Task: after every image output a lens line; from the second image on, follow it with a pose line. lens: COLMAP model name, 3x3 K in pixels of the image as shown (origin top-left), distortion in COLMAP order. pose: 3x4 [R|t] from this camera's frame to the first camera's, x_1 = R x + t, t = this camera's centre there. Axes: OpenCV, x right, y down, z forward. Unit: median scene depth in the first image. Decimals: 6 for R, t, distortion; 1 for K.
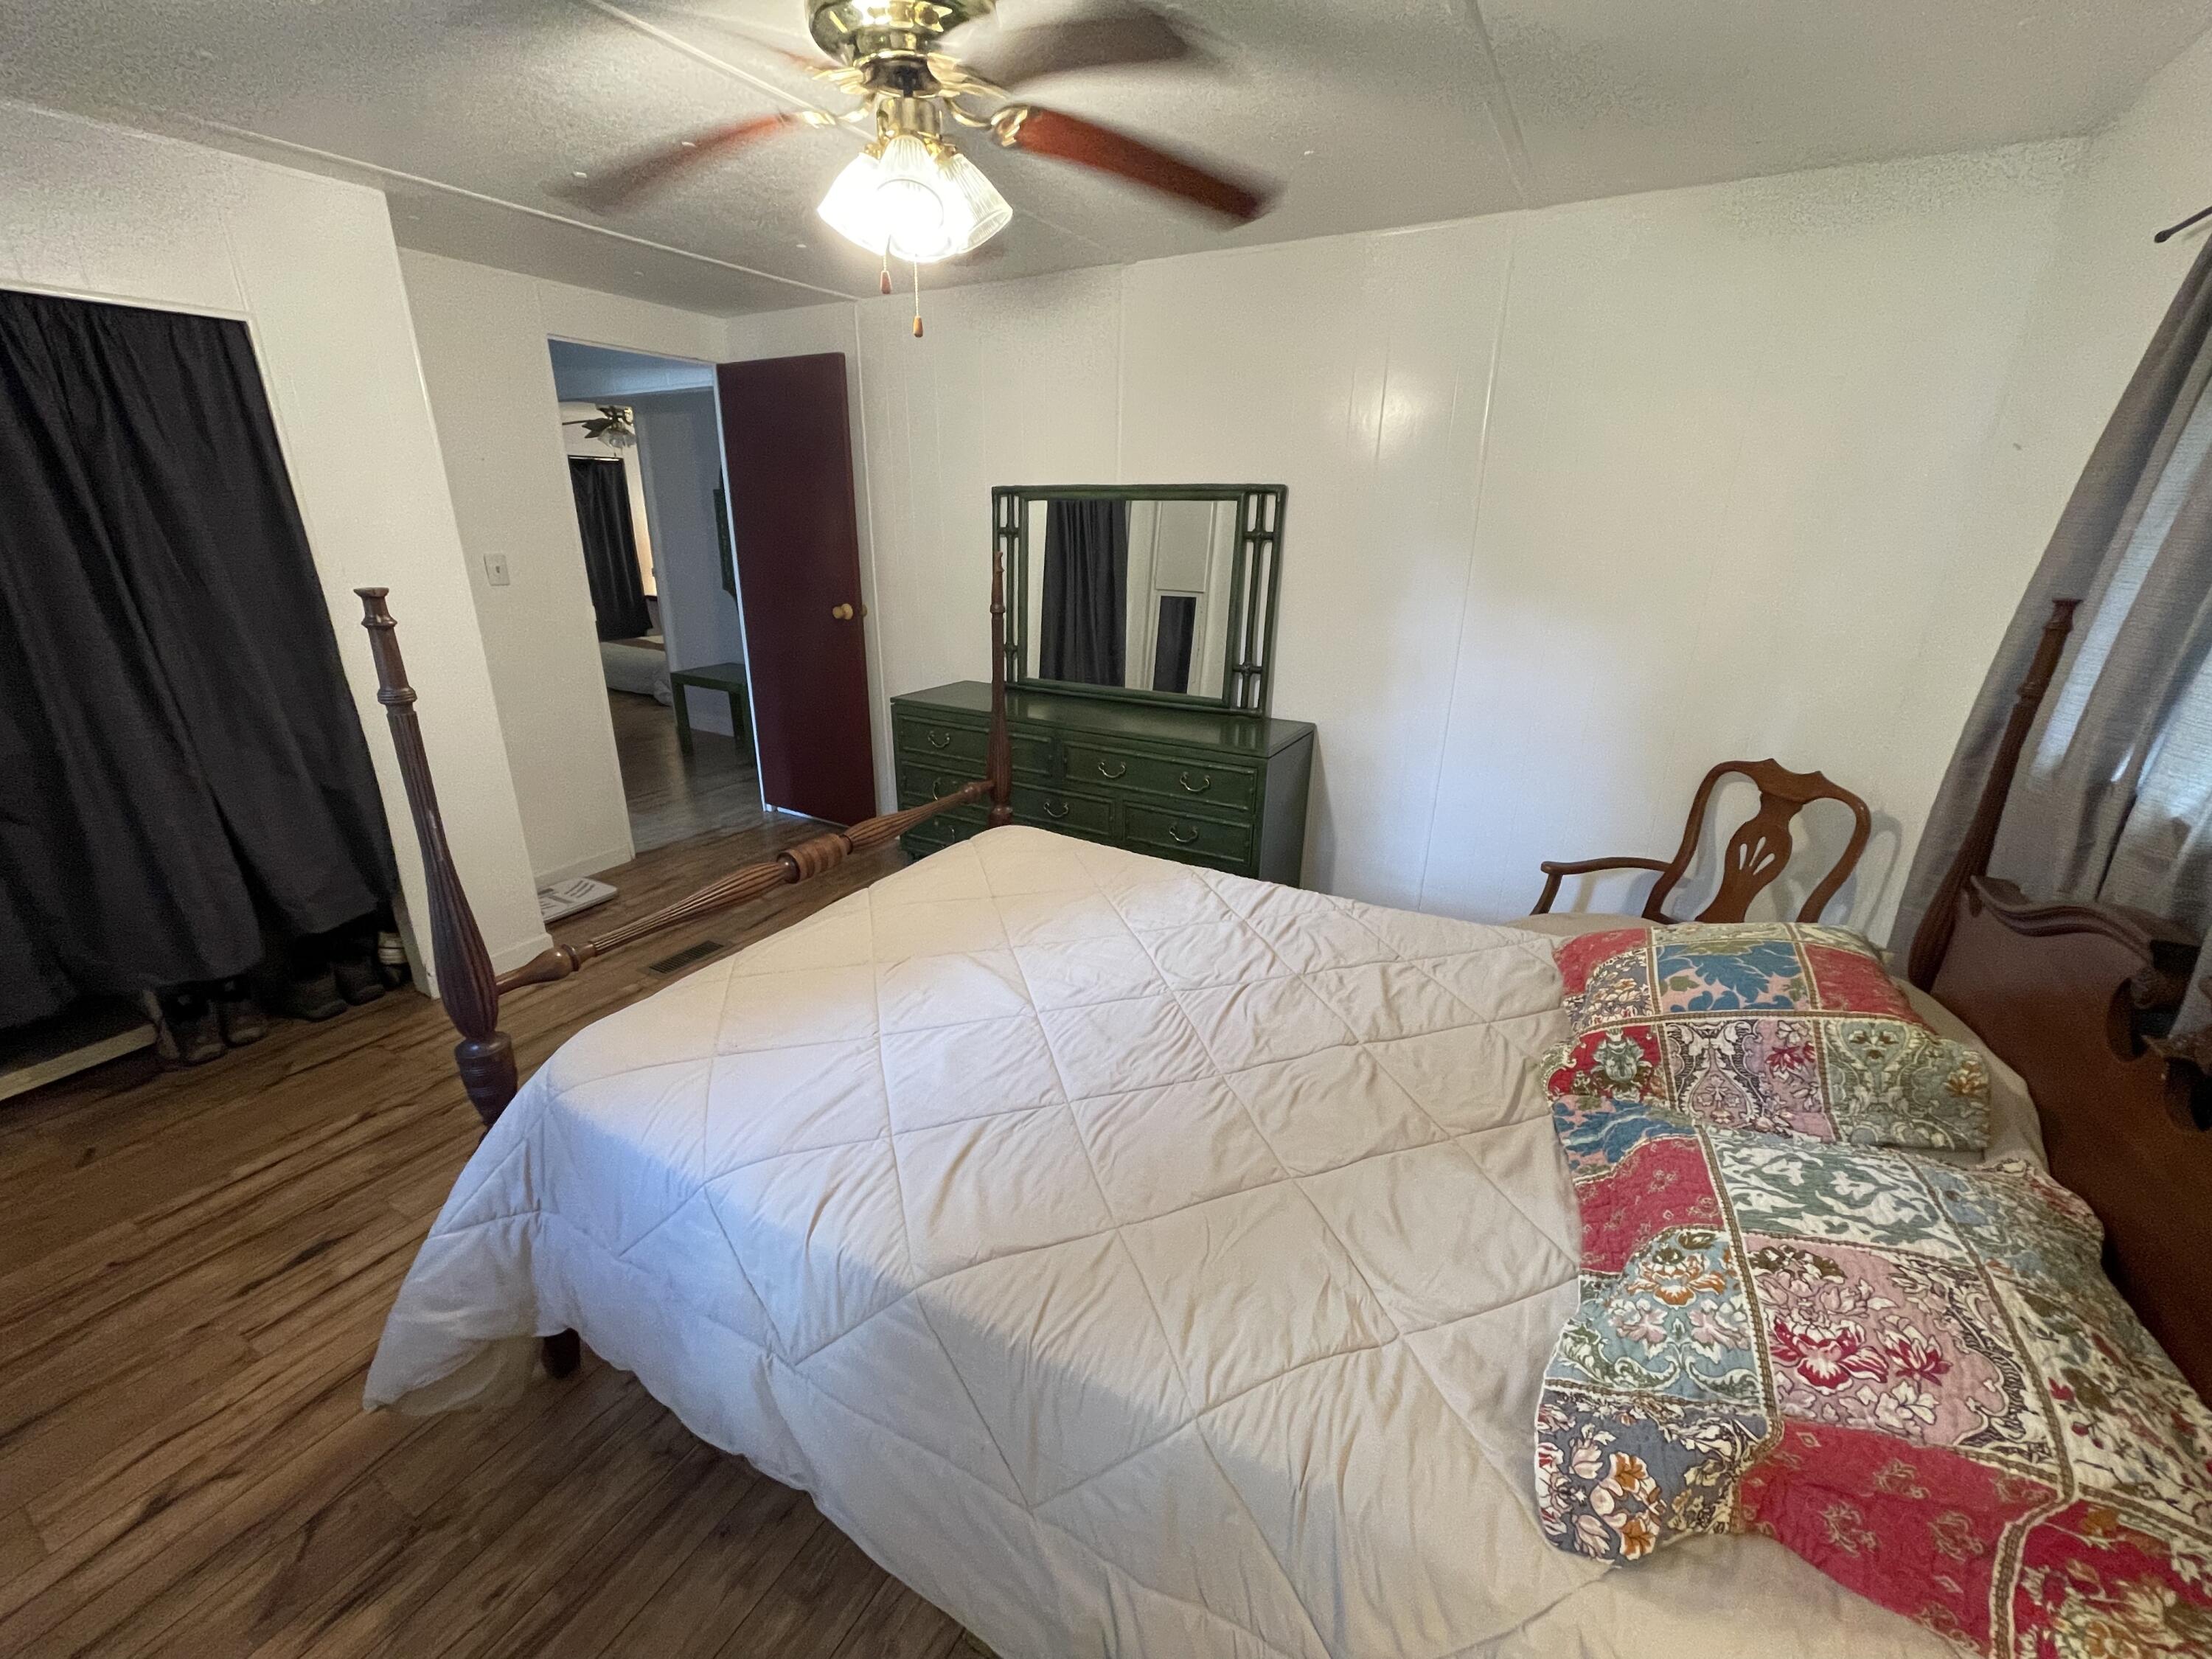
lens RADIAL K [[890.8, 0, 1092.4], [0, 890.8, 825.6], [0, 0, 1]] dist [-0.000325, 0.000041]
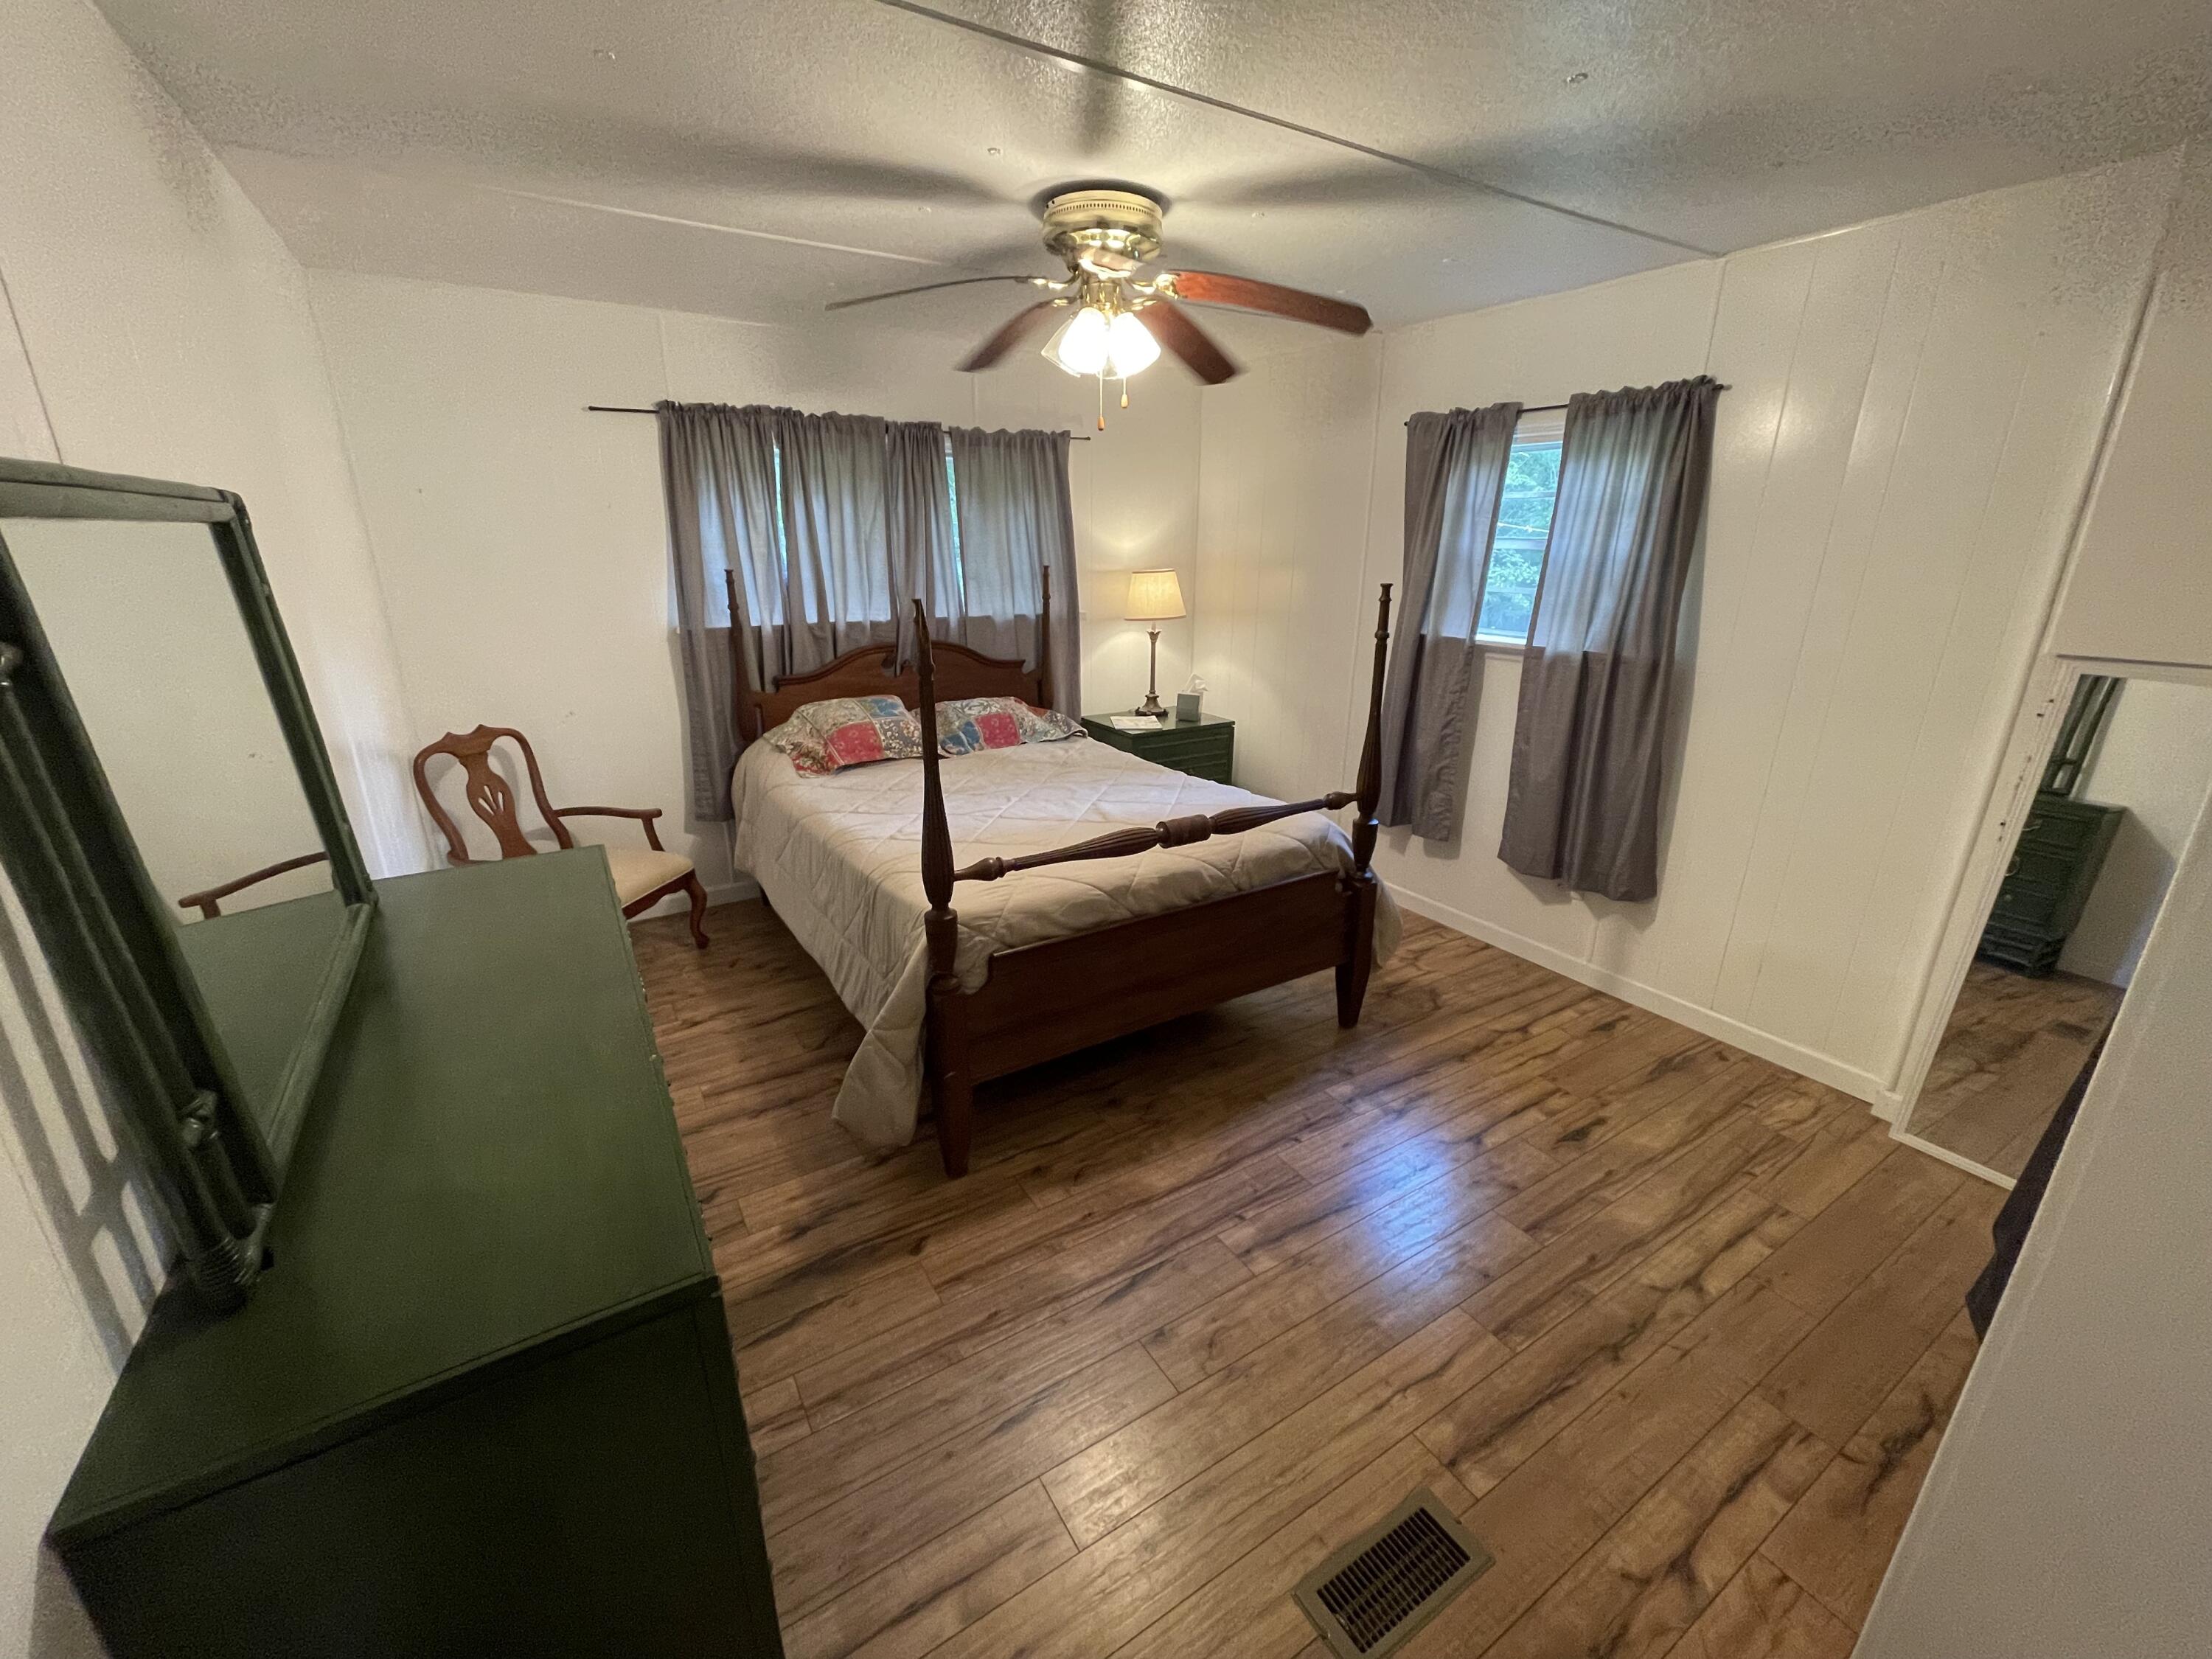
lens RADIAL K [[890.8, 0, 1092.4], [0, 890.8, 825.6], [0, 0, 1]] dist [-0.000325, 0.000041]
pose [[-0.875467, -0.163844, 0.454657, -0.661263], [0.149072, 0.803349, 0.576548, -0.603494], [-0.459712, 0.572526, -0.678881, 1.647518]]
